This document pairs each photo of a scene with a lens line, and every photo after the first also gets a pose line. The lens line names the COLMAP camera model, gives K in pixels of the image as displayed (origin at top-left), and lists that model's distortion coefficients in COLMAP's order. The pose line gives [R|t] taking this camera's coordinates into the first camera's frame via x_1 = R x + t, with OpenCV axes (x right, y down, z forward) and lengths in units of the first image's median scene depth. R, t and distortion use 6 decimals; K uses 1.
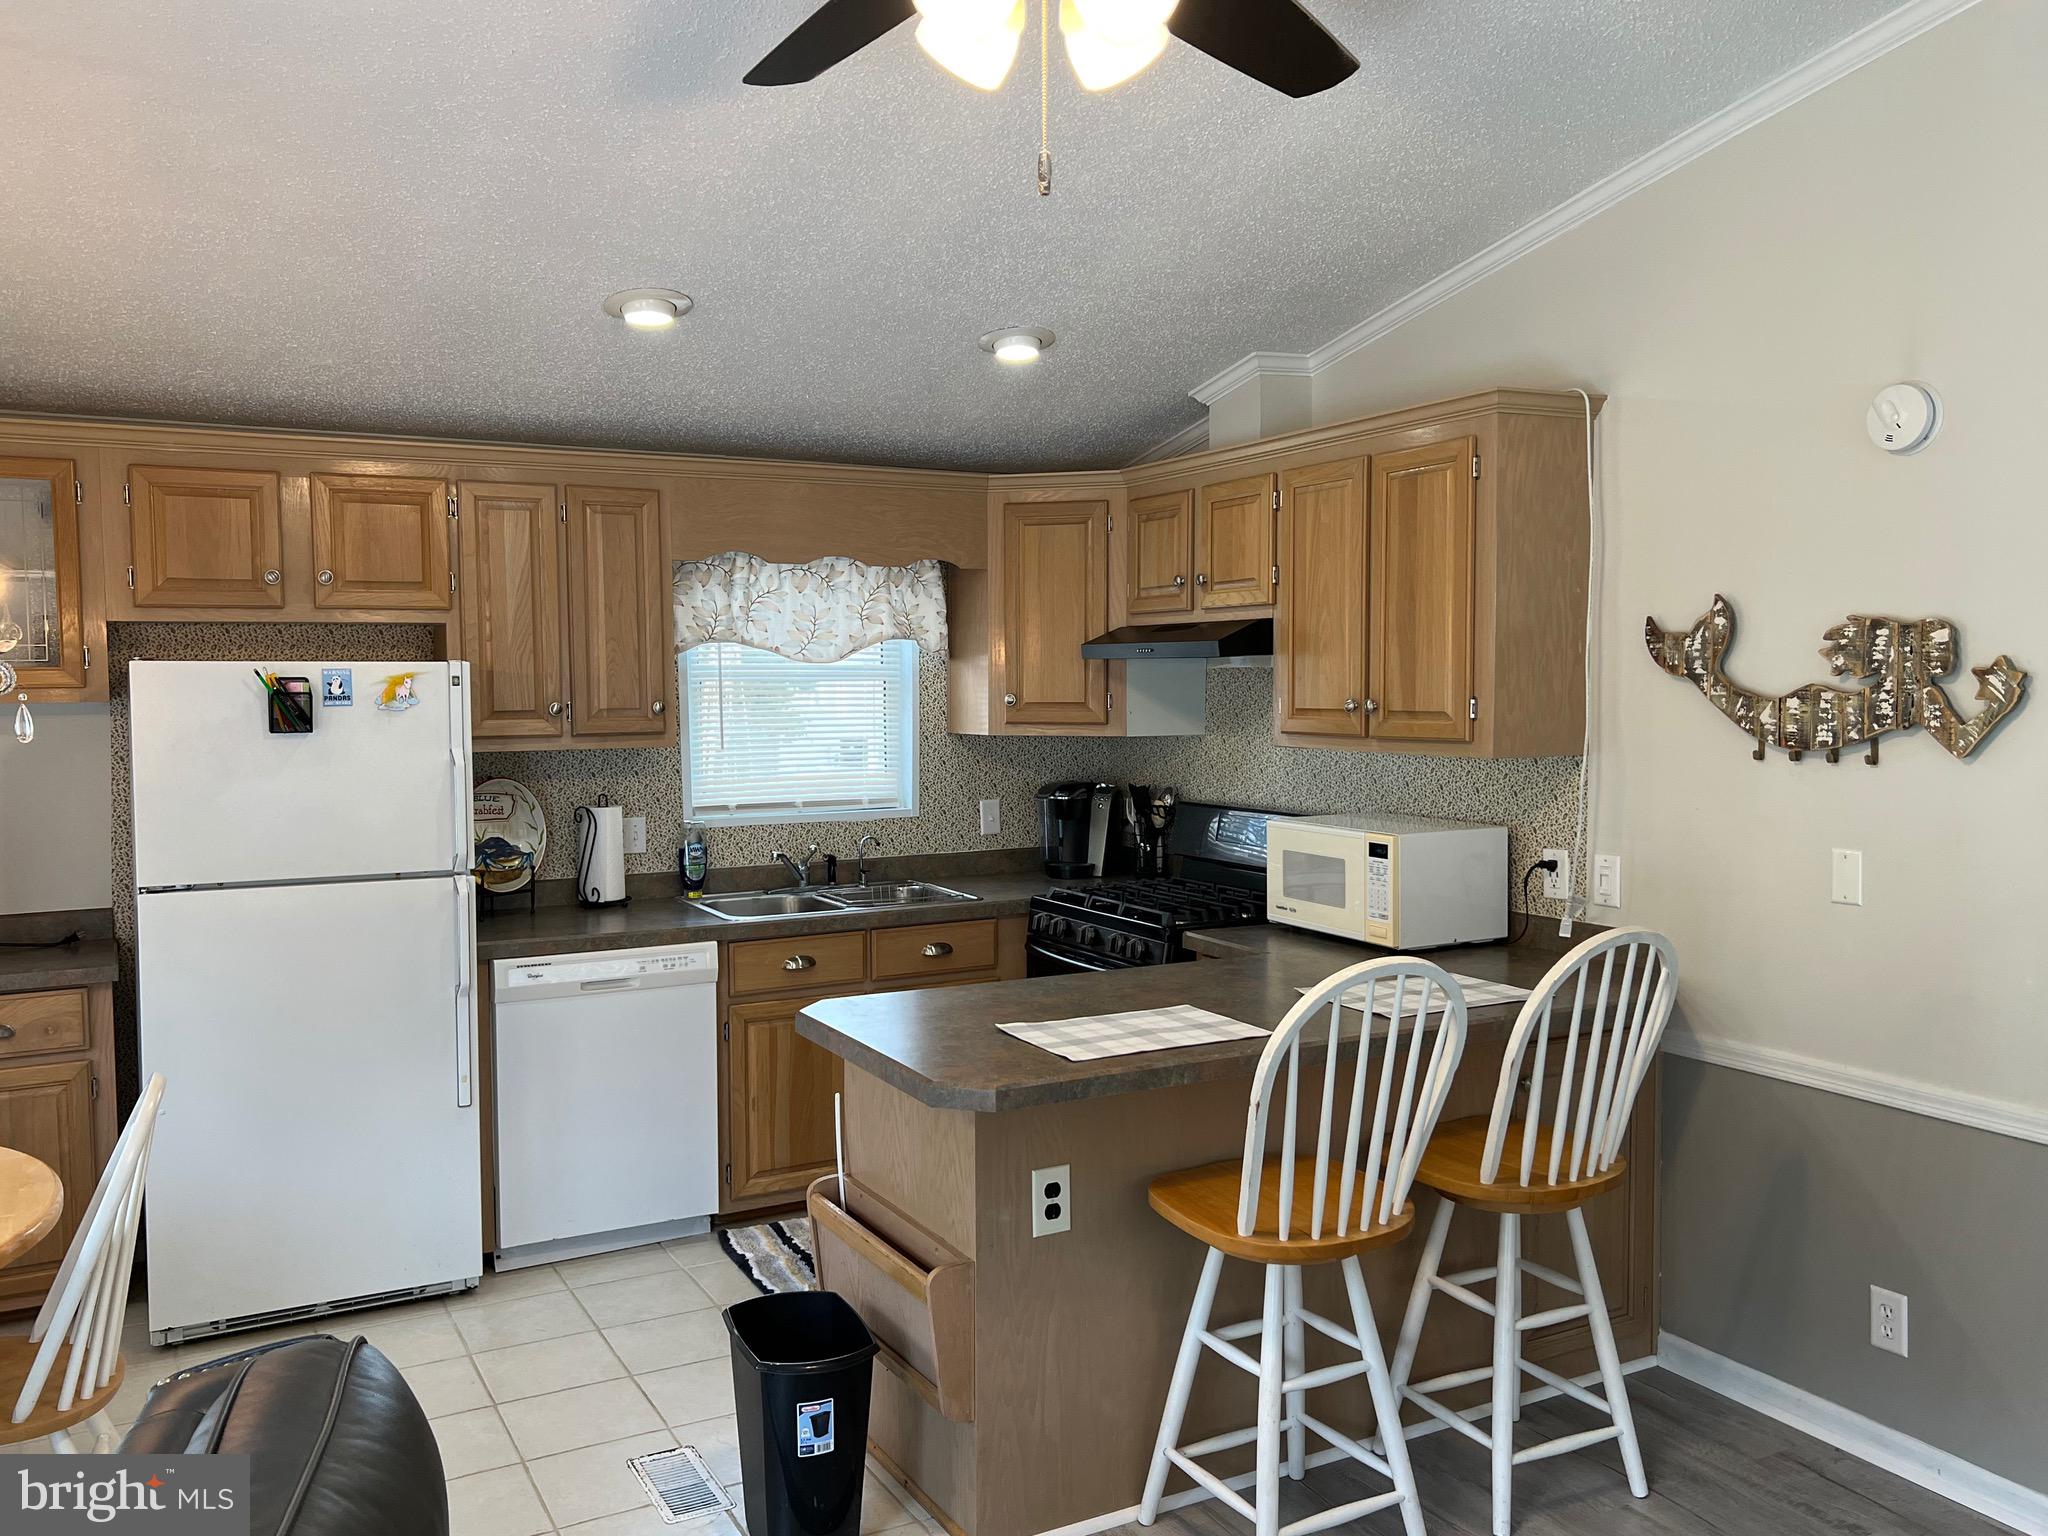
lens RADIAL K [[1595.4, 0, 1024.0], [0, 1595.4, 768.0], [0, 0, 1]] dist [0.003163, -0.002173]
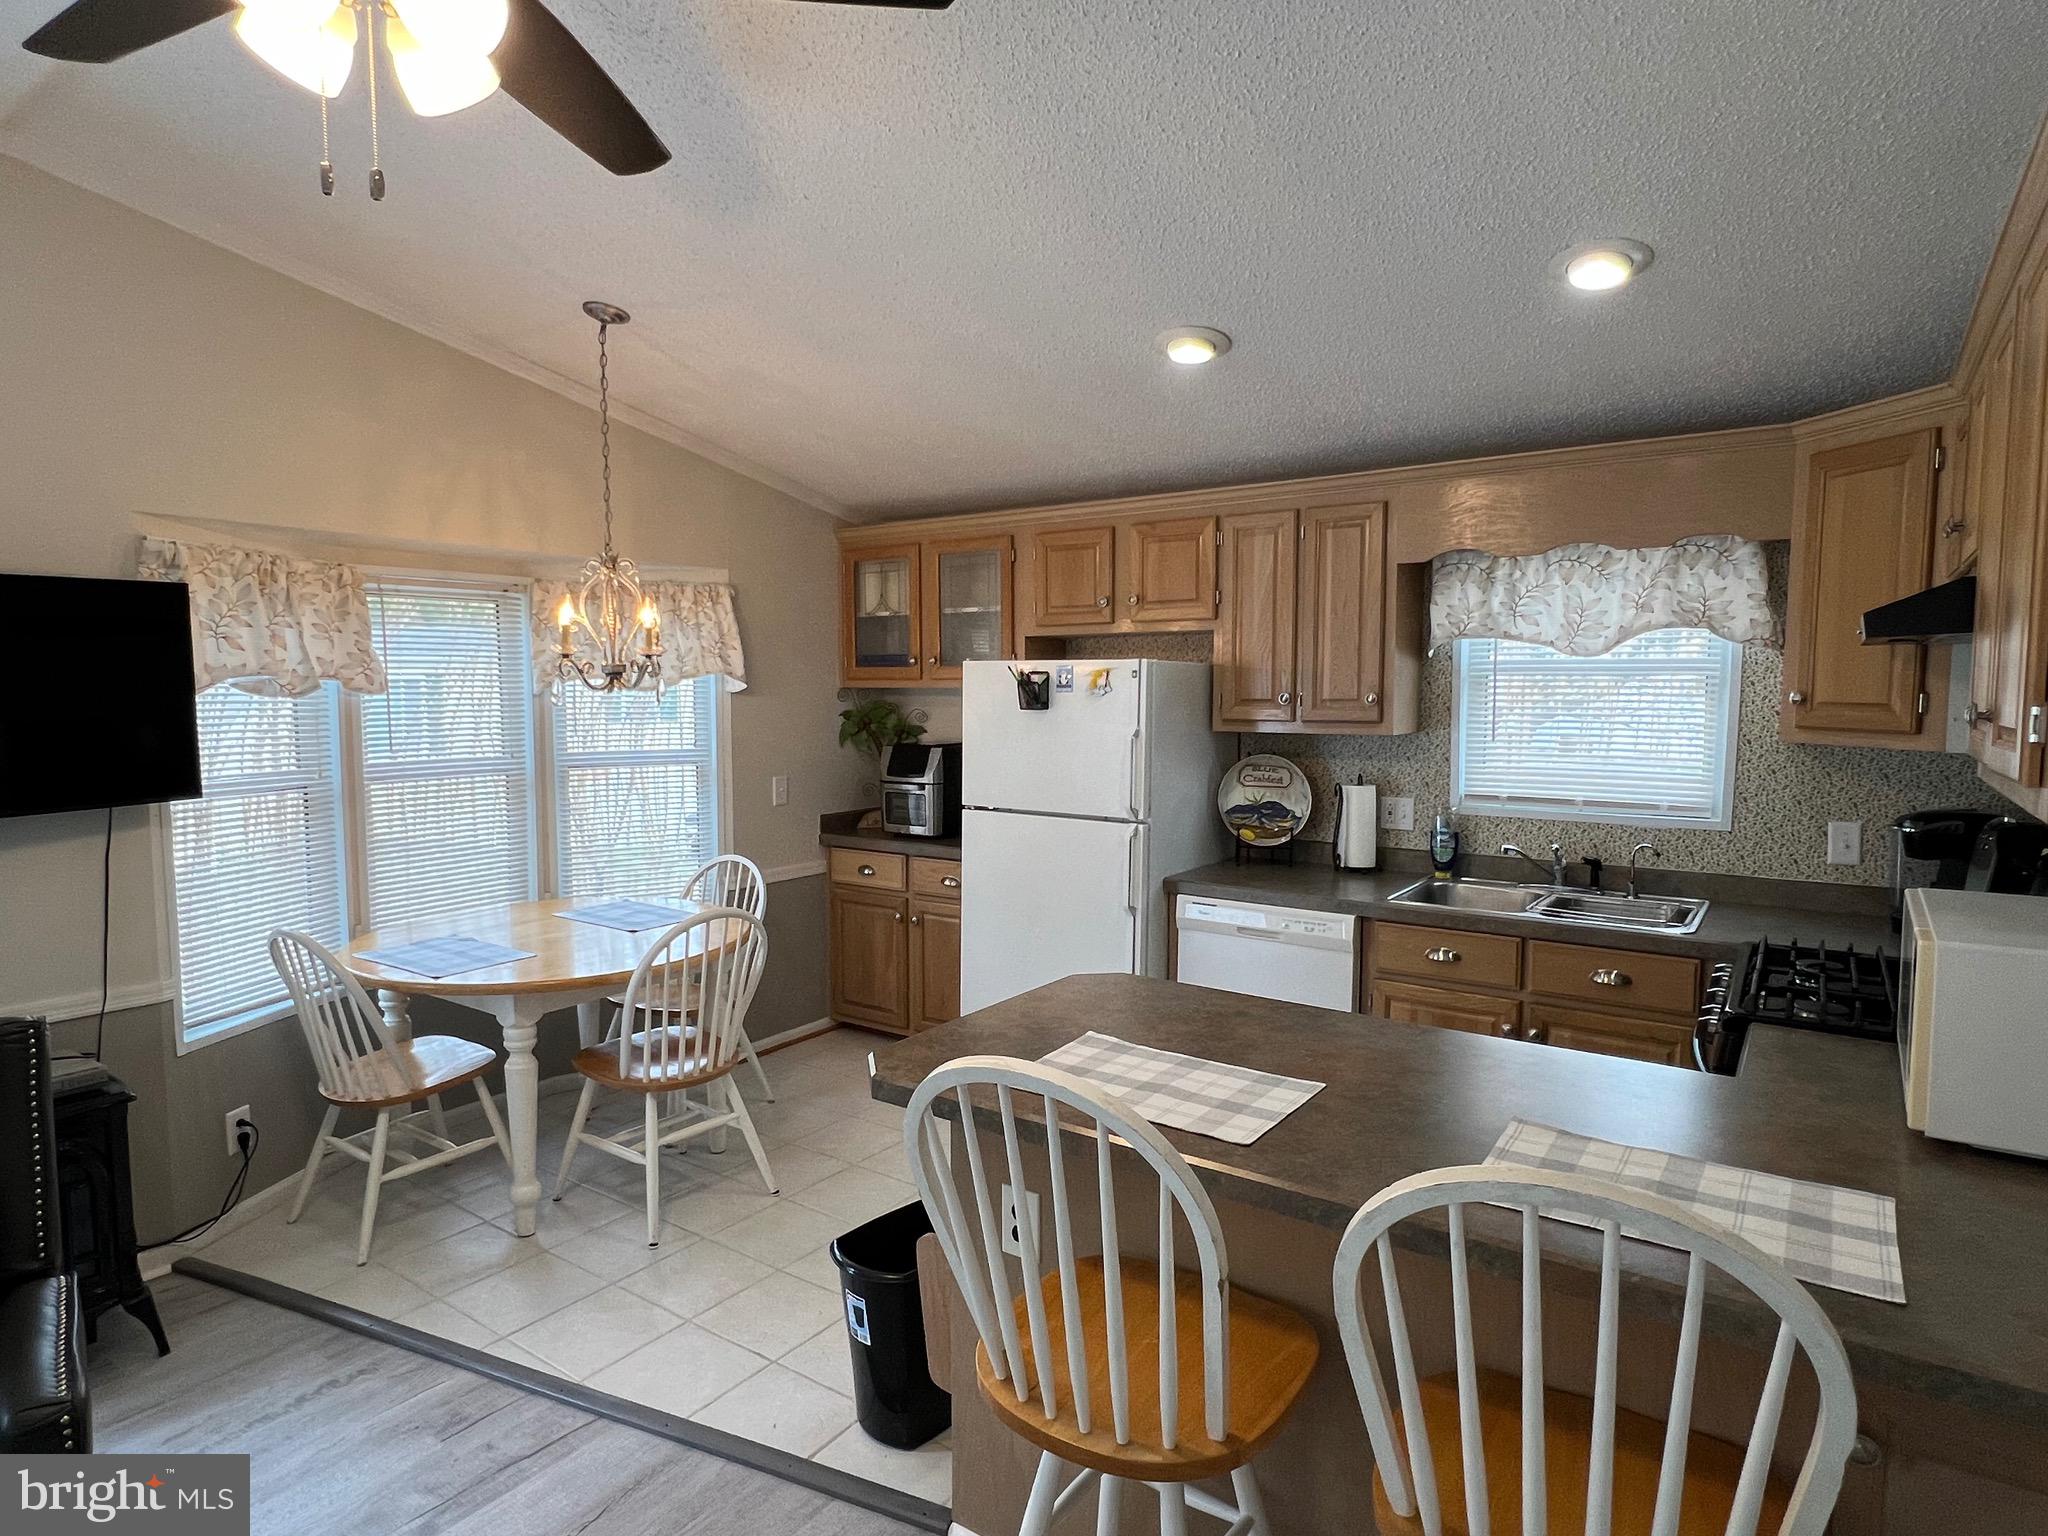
lens RADIAL K [[1143.7, 0, 1024.0], [0, 1143.7, 768.0], [0, 0, 1]] dist [-0.002609, -0.000928]
pose [[0.432233, 0.071762, -0.898902, 0.364373], [-0.052517, 0.997140, 0.054352, -0.019646], [0.900232, 0.023715, 0.434765, 0.419909]]
